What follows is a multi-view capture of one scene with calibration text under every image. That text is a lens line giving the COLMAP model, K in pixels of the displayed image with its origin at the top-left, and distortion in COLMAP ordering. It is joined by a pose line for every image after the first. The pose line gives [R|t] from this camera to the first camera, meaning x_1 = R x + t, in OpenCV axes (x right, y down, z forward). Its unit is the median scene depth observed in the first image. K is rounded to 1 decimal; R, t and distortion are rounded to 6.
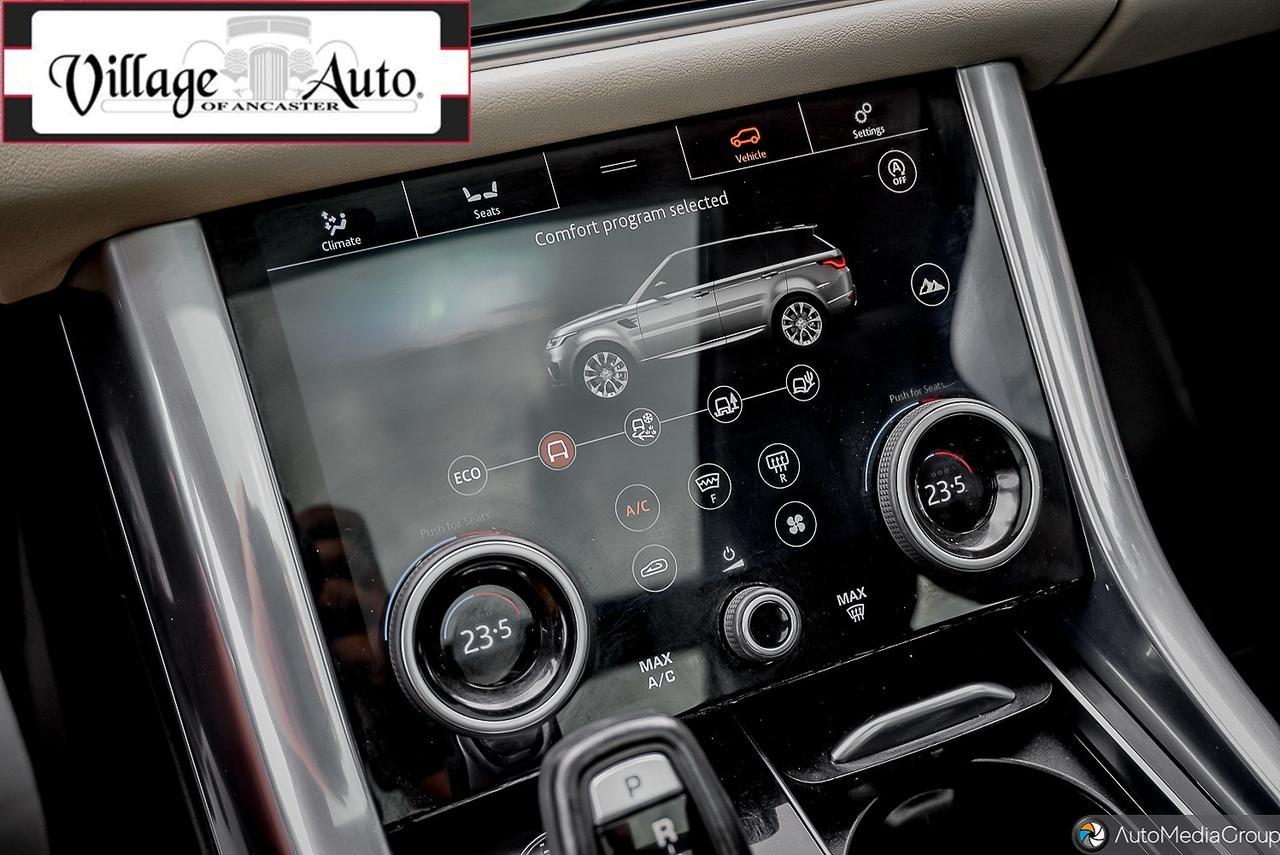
lens RADIAL K [[1433.3, 0, 642.3], [0, 1433.3, 424.9], [0, 0, 1]] dist [0.003327, 0.000000]
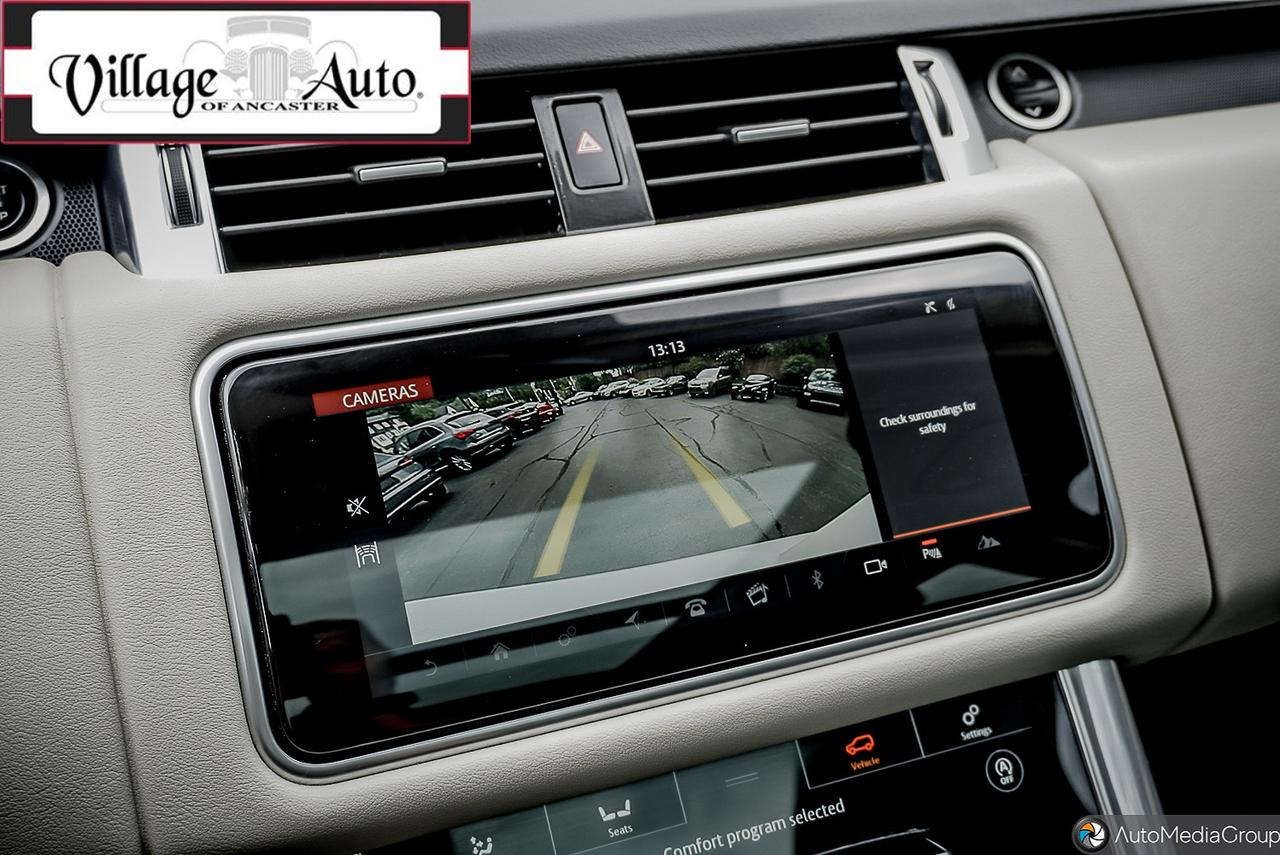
lens RADIAL K [[1433.3, 0, 642.3], [0, 1433.3, 426.8], [0, 0, 1]] dist [0.003327, 0.000000]
pose [[0.997205, 0.007629, -0.074327, -0.012971], [-0.022284, 0.979868, -0.198401, -0.221531], [0.071317, 0.199503, 0.977299, -0.111649]]
